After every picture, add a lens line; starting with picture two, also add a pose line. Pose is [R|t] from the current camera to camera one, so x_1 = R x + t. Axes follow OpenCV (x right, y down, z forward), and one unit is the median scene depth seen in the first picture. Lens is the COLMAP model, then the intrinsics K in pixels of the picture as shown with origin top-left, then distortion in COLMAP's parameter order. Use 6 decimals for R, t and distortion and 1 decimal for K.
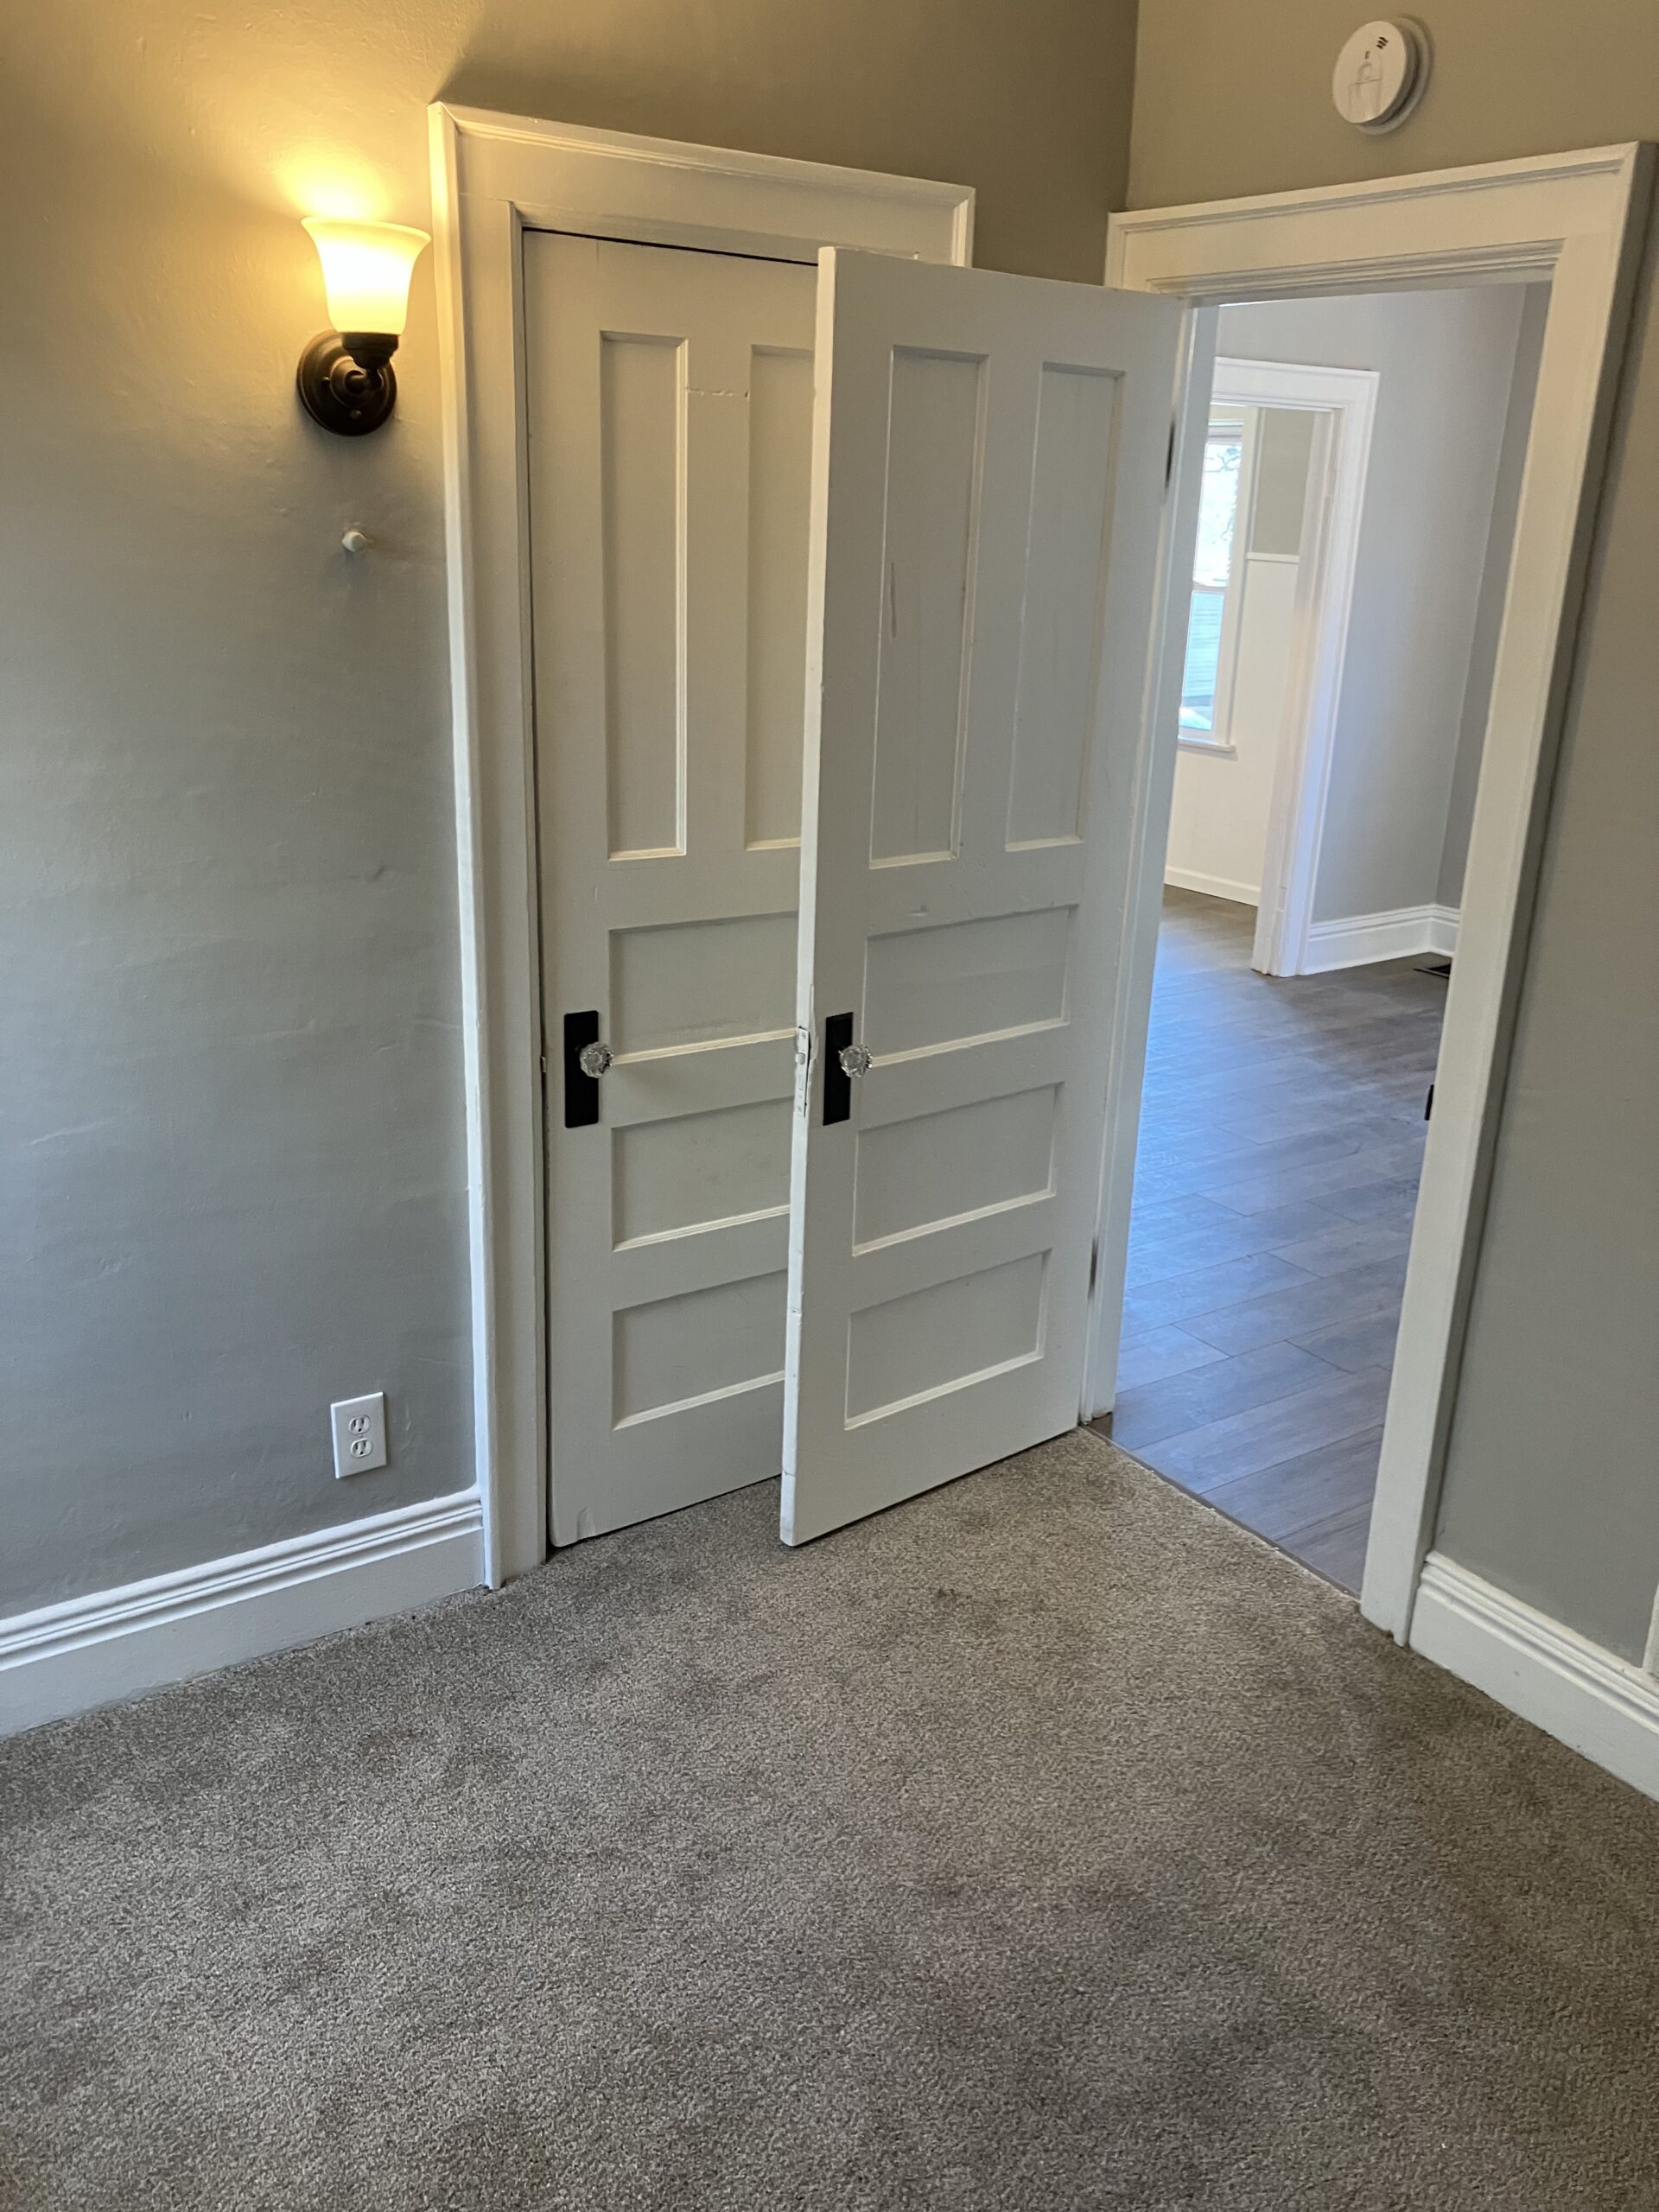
lens RADIAL K [[1801.7, 0, 833.1], [0, 1801.7, 1107.6], [0, 0, 1]] dist [0.009323, -0.019080]
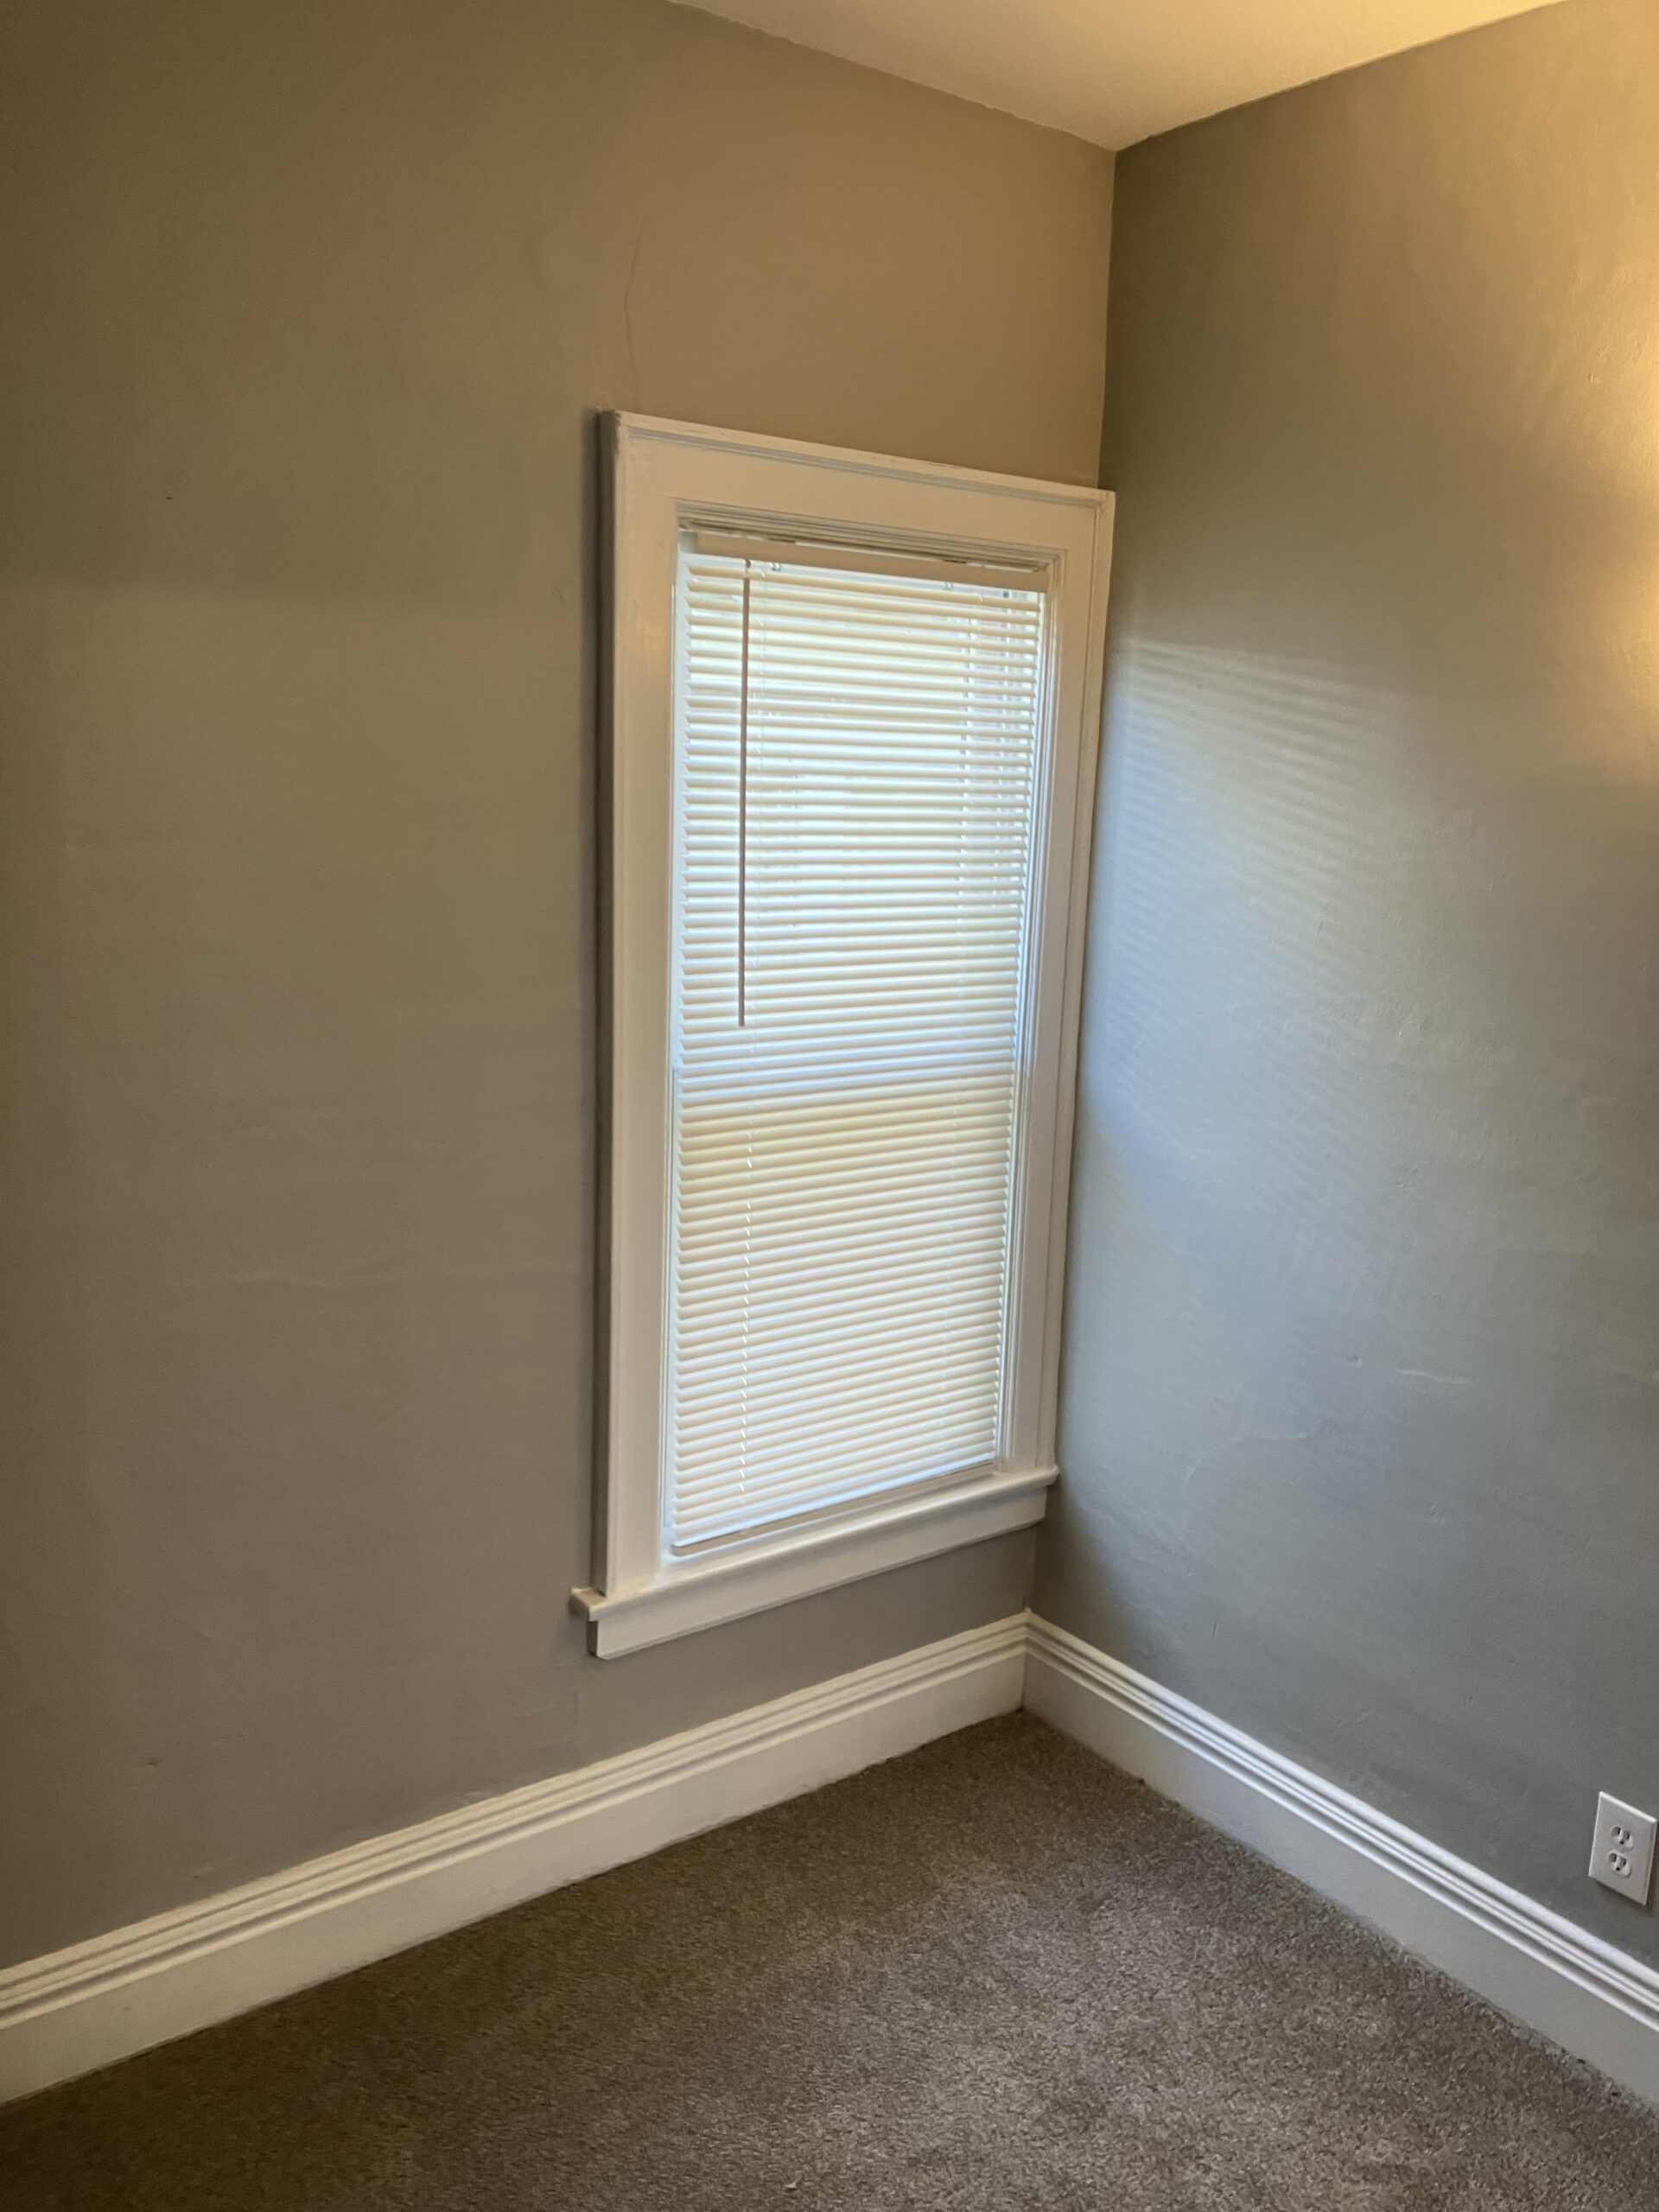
lens RADIAL K [[1801.7, 0, 831.5], [0, 1801.7, 1119.7], [0, 0, 1]] dist [0.009323, -0.019080]
pose [[0.050438, 0.166830, -0.984695, 0.587604], [-0.355743, 0.924283, 0.138373, -0.146909], [0.933222, 0.343319, 0.105967, 0.476202]]
